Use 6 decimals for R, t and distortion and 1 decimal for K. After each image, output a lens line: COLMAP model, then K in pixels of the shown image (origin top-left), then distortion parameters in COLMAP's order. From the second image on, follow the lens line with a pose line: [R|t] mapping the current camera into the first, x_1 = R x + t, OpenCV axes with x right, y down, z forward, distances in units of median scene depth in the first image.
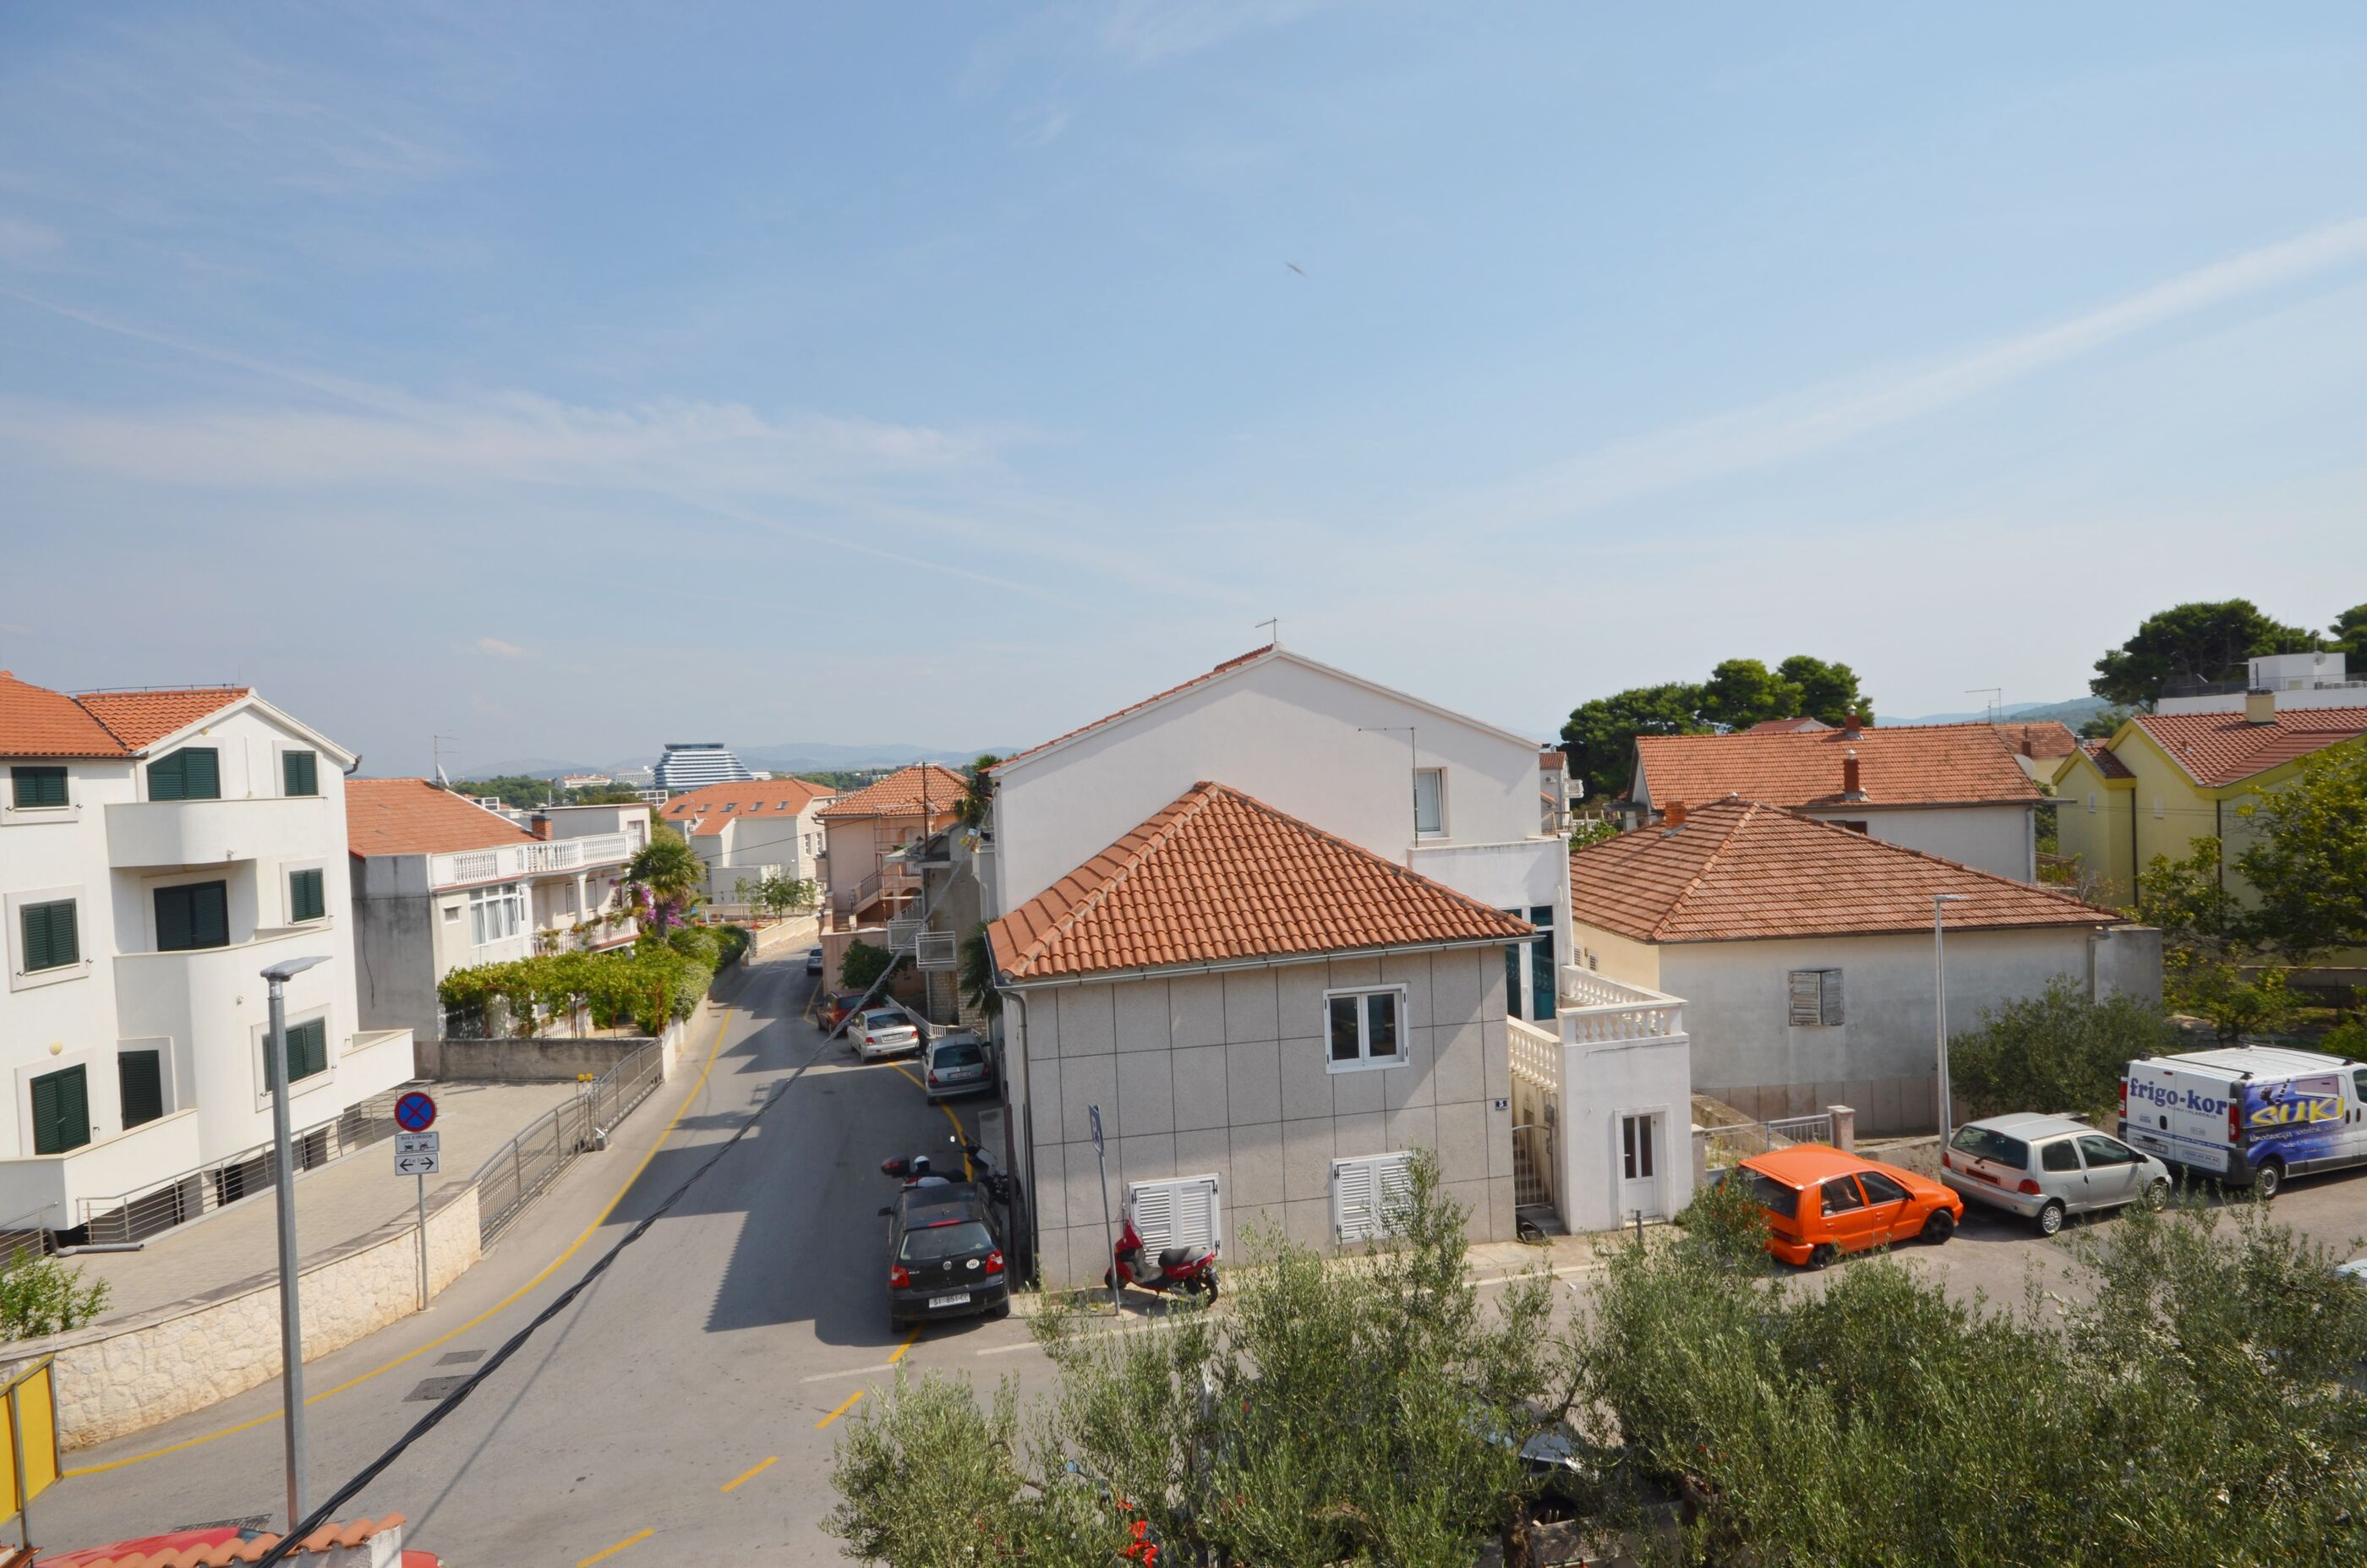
lens RADIAL K [[1214.6, 0, 1169.4], [0, 1214.6, 800.1], [0, 0, 1]] dist [0.009066, 0.000945]
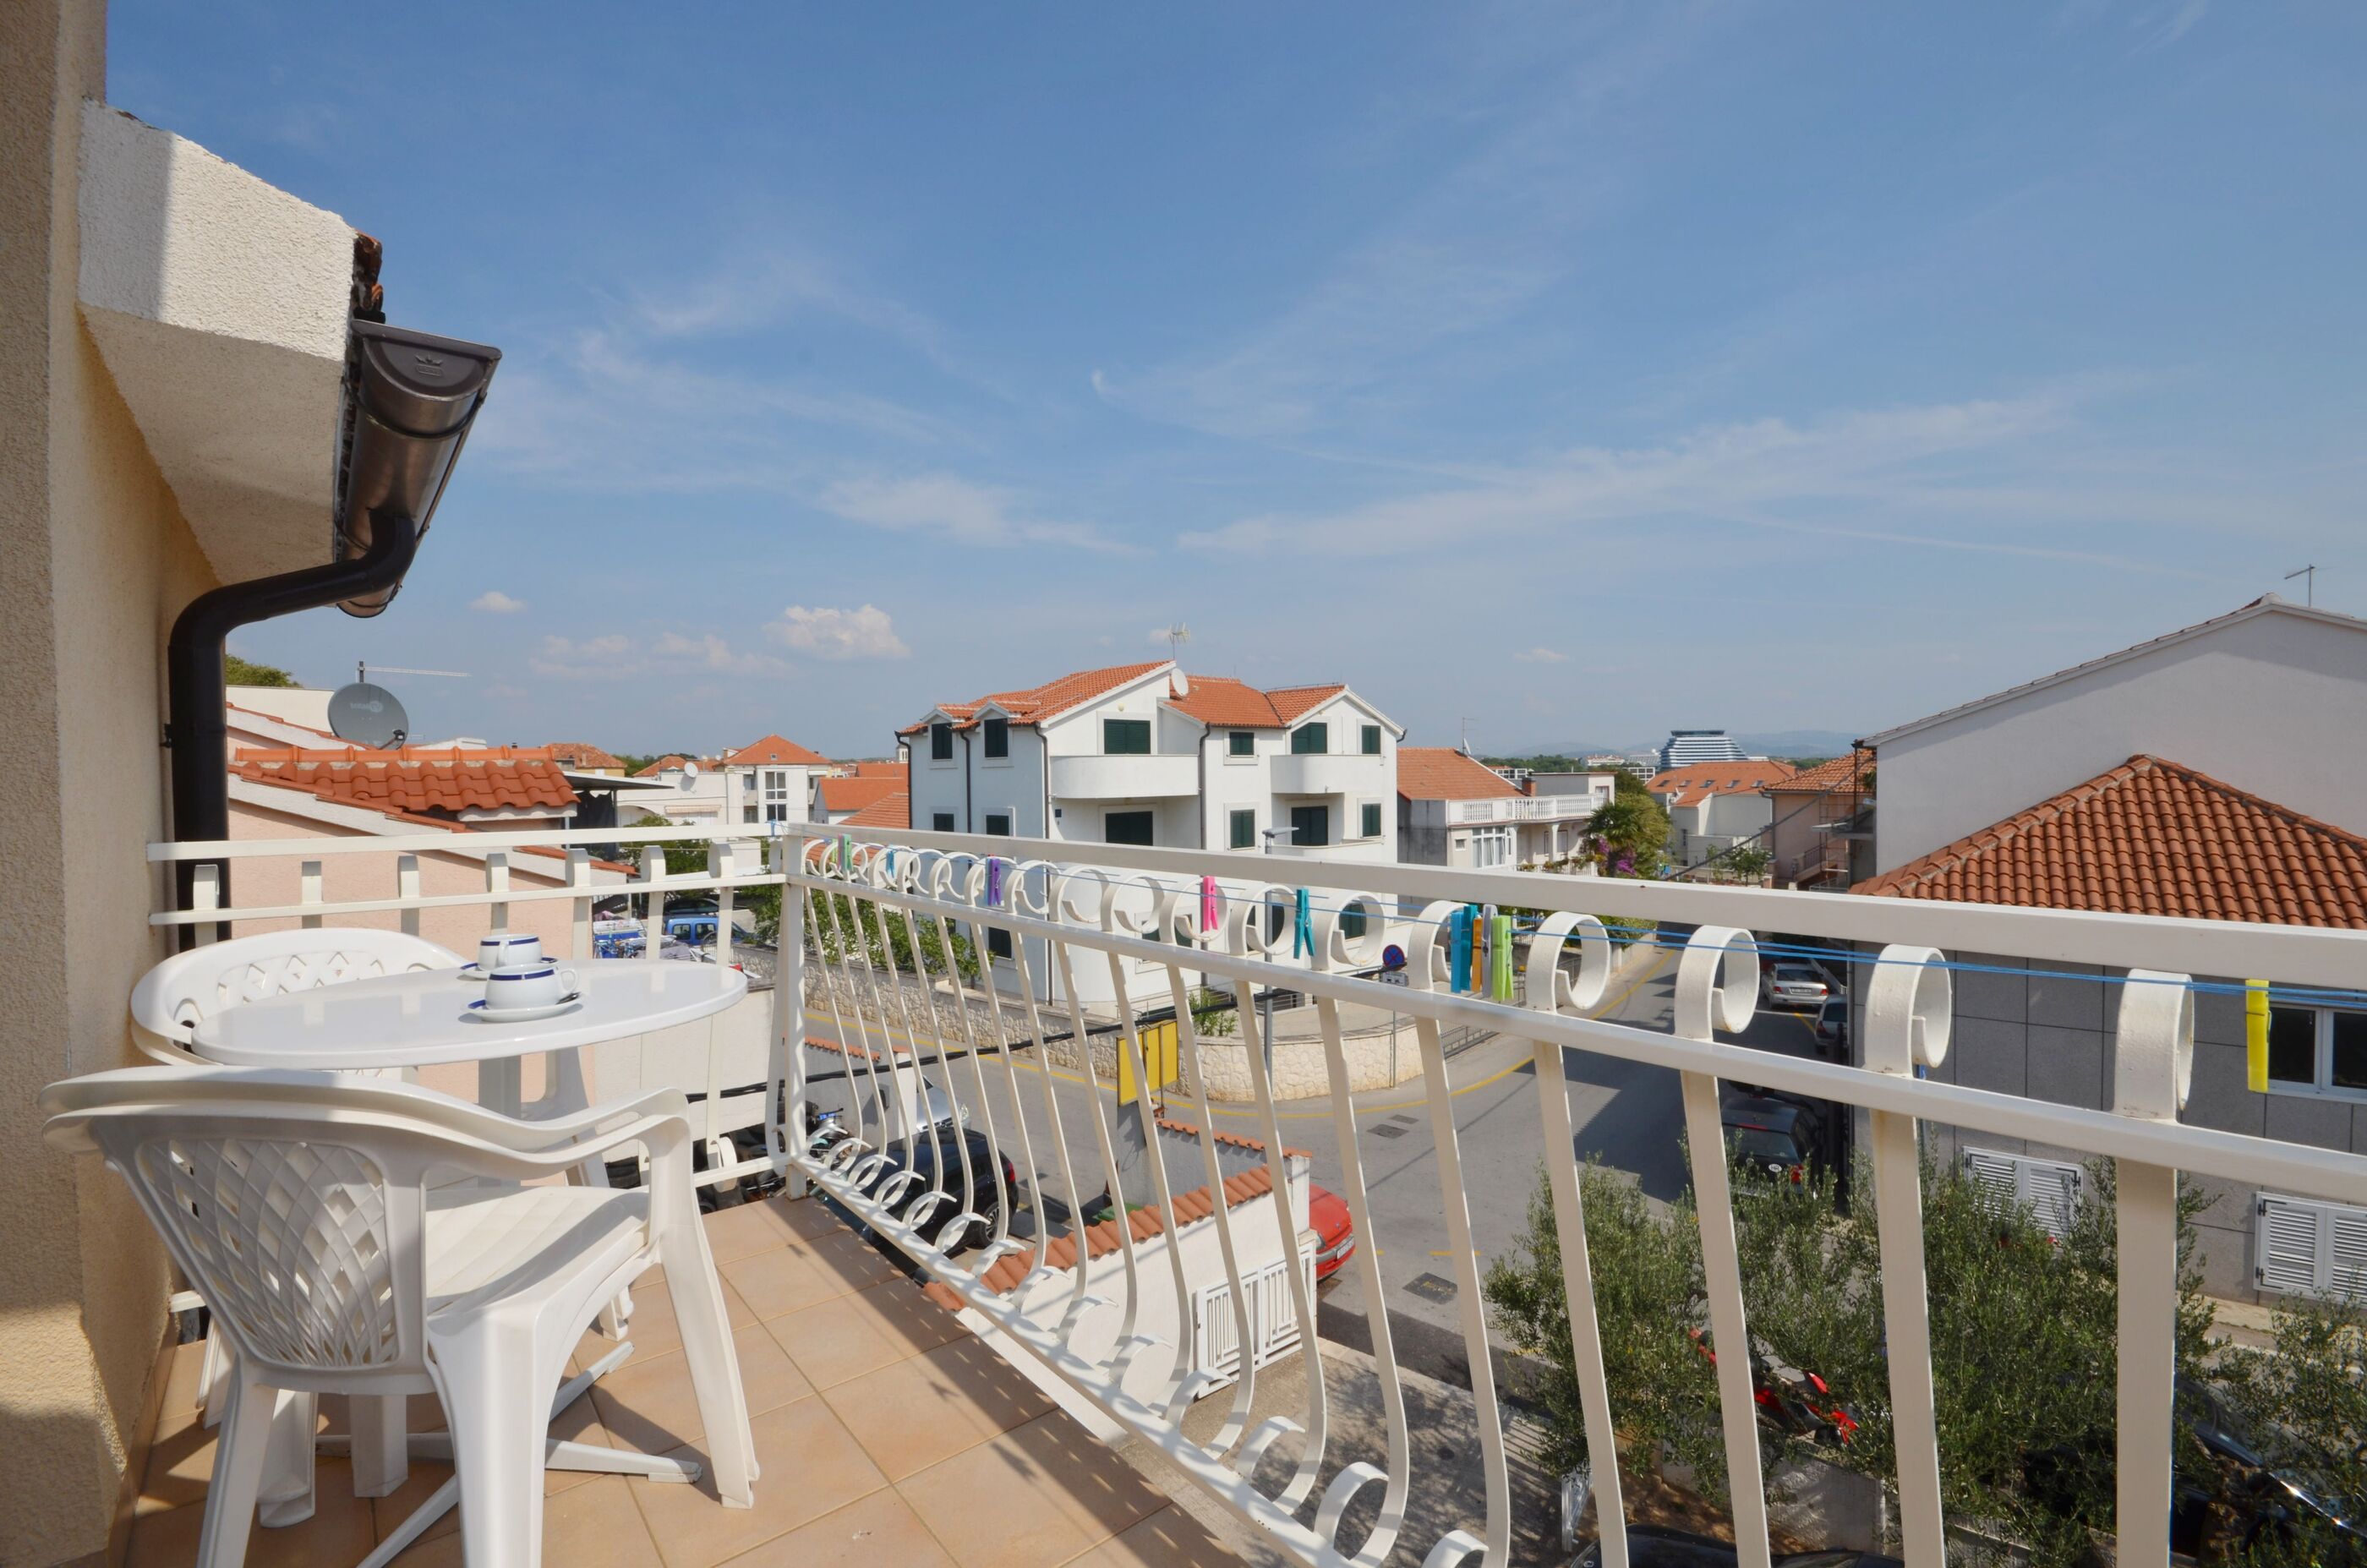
lens RADIAL K [[1033.0, 0, 1183.3], [0, 1033.0, 793.6], [0, 0, 1]] dist [0.010468, -0.011494]
pose [[0.664189, 0.050452, -0.745860, 0.110948], [-0.040738, 0.998680, 0.031276, 0.015613], [0.746454, 0.009612, 0.665368, -0.038941]]
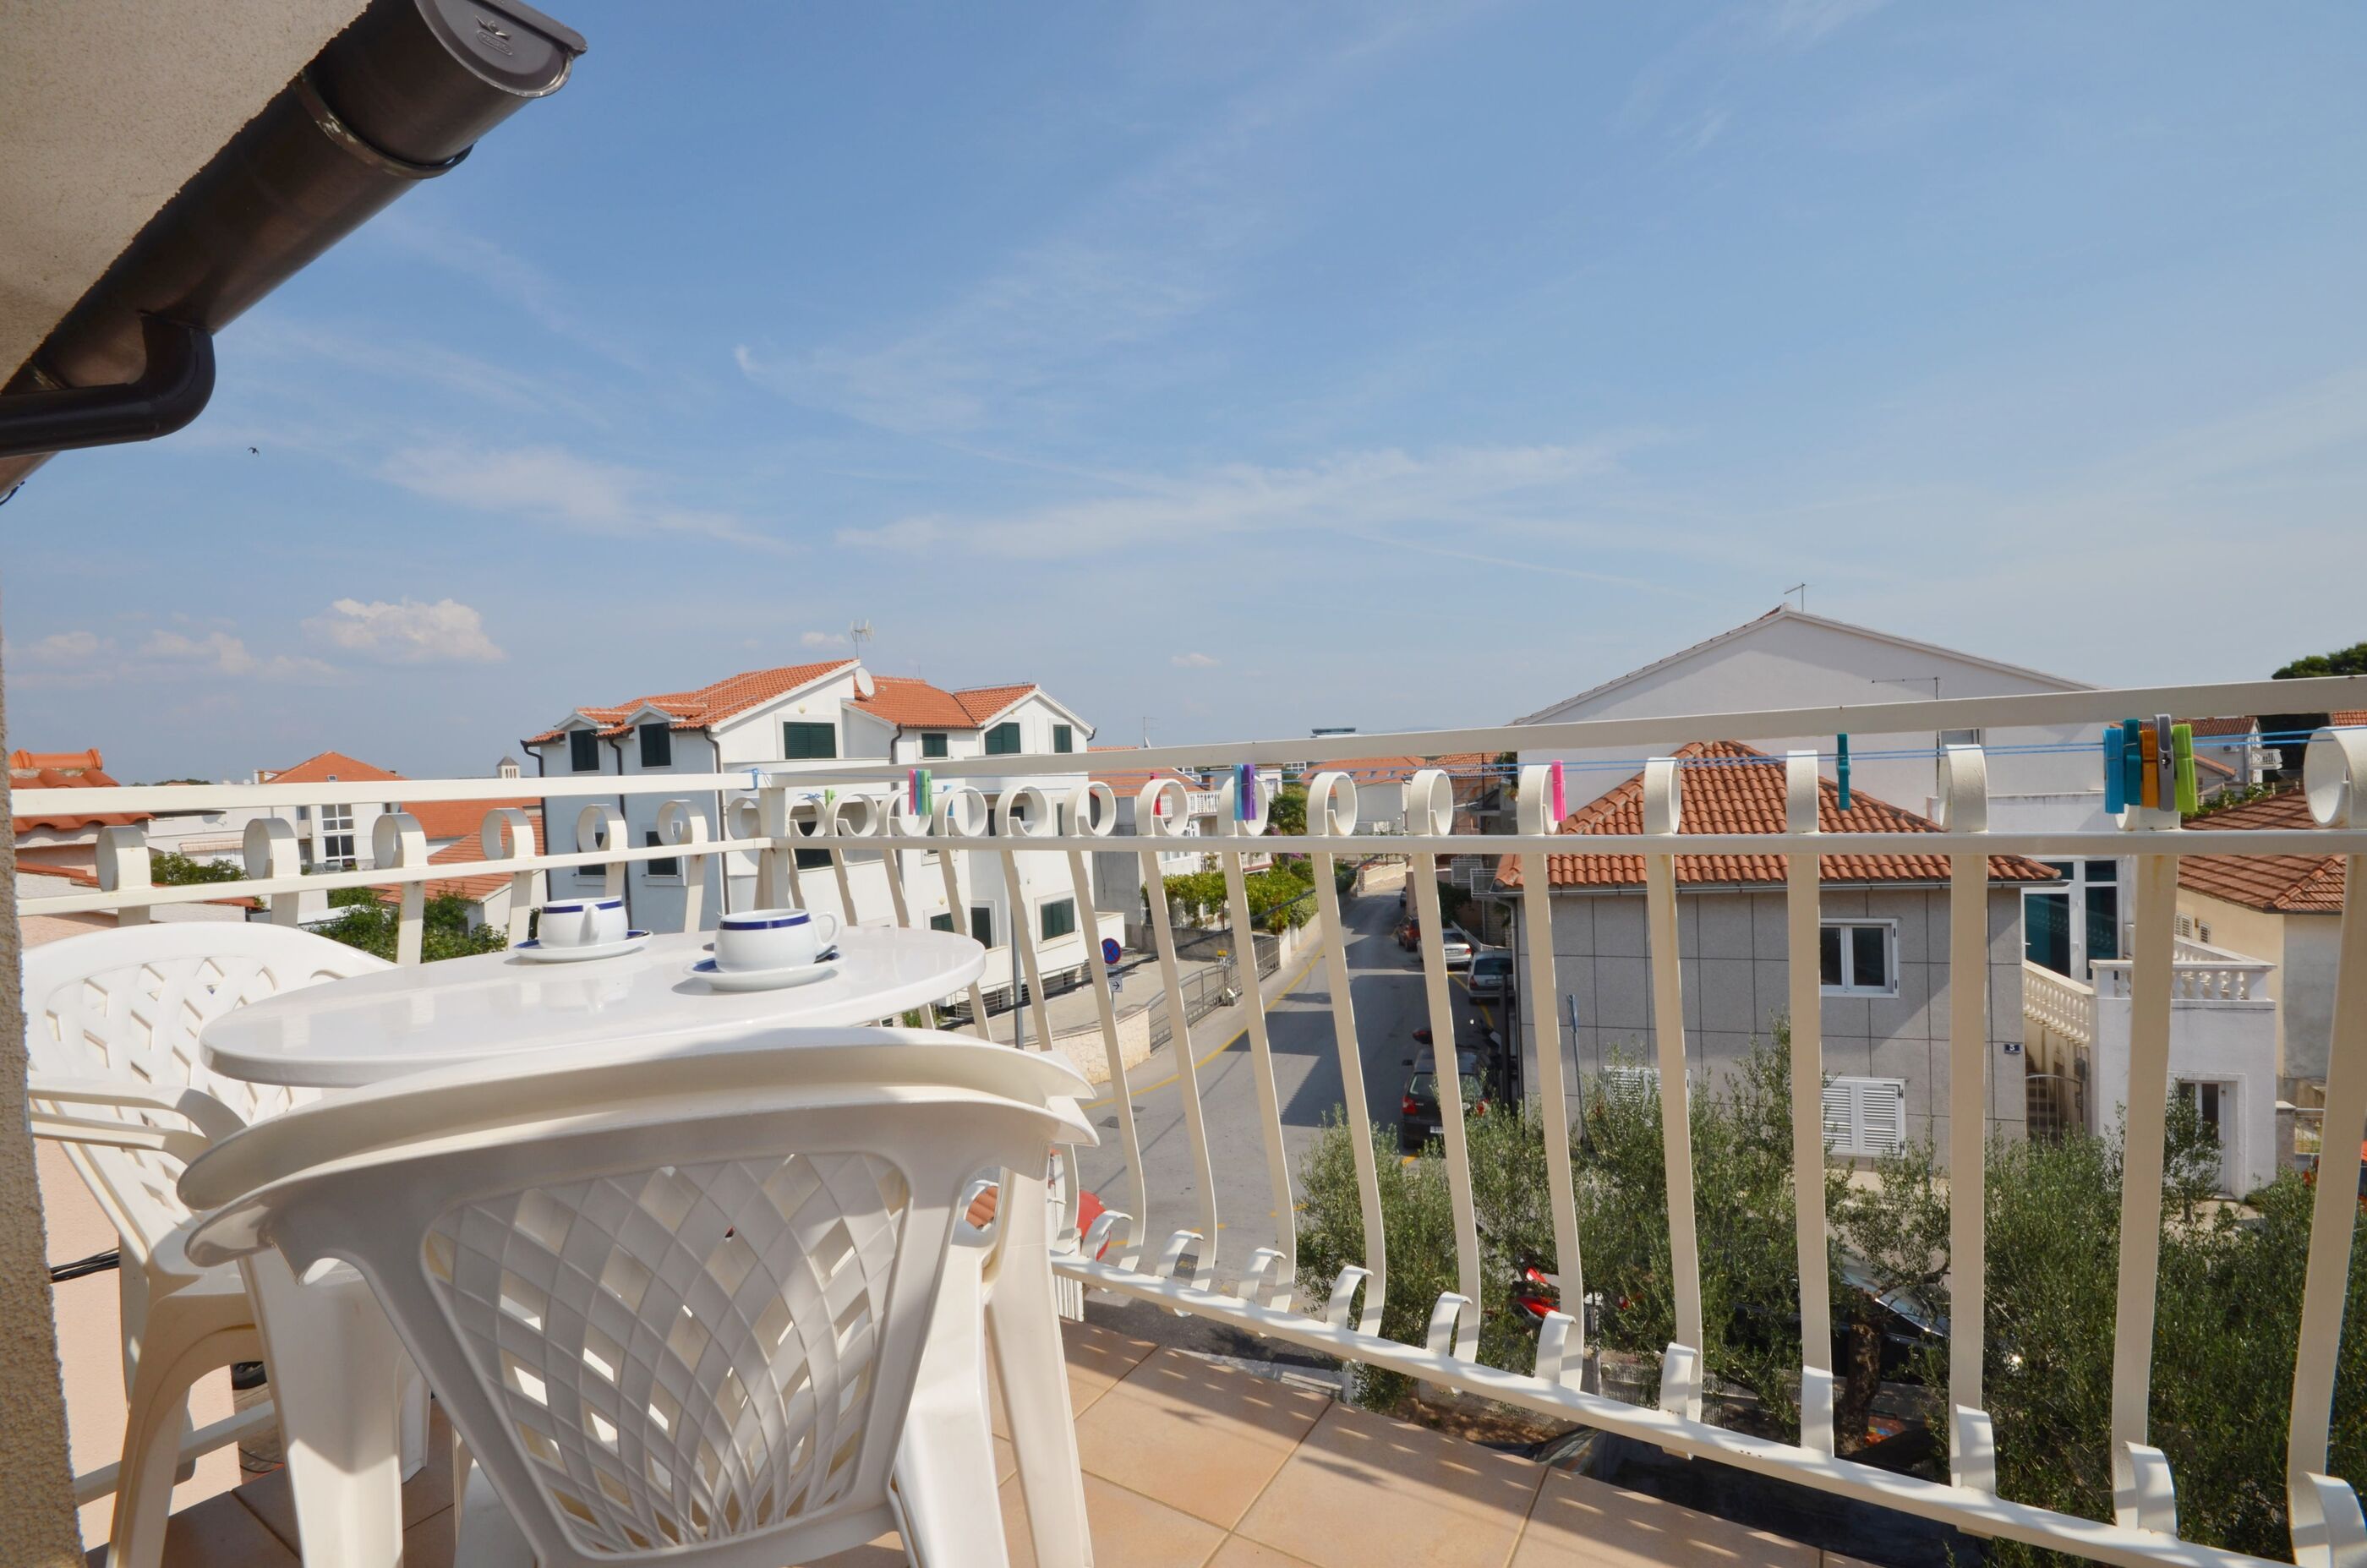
lens RADIAL K [[1033.0, 0, 1183.3], [0, 1033.0, 793.6], [0, 0, 1]] dist [0.010468, -0.011494]
pose [[0.866062, 0.016937, -0.499650, 0.076259], [-0.009237, 0.999797, 0.017879, 0.023459], [0.499852, -0.010869, 0.866043, -0.054858]]
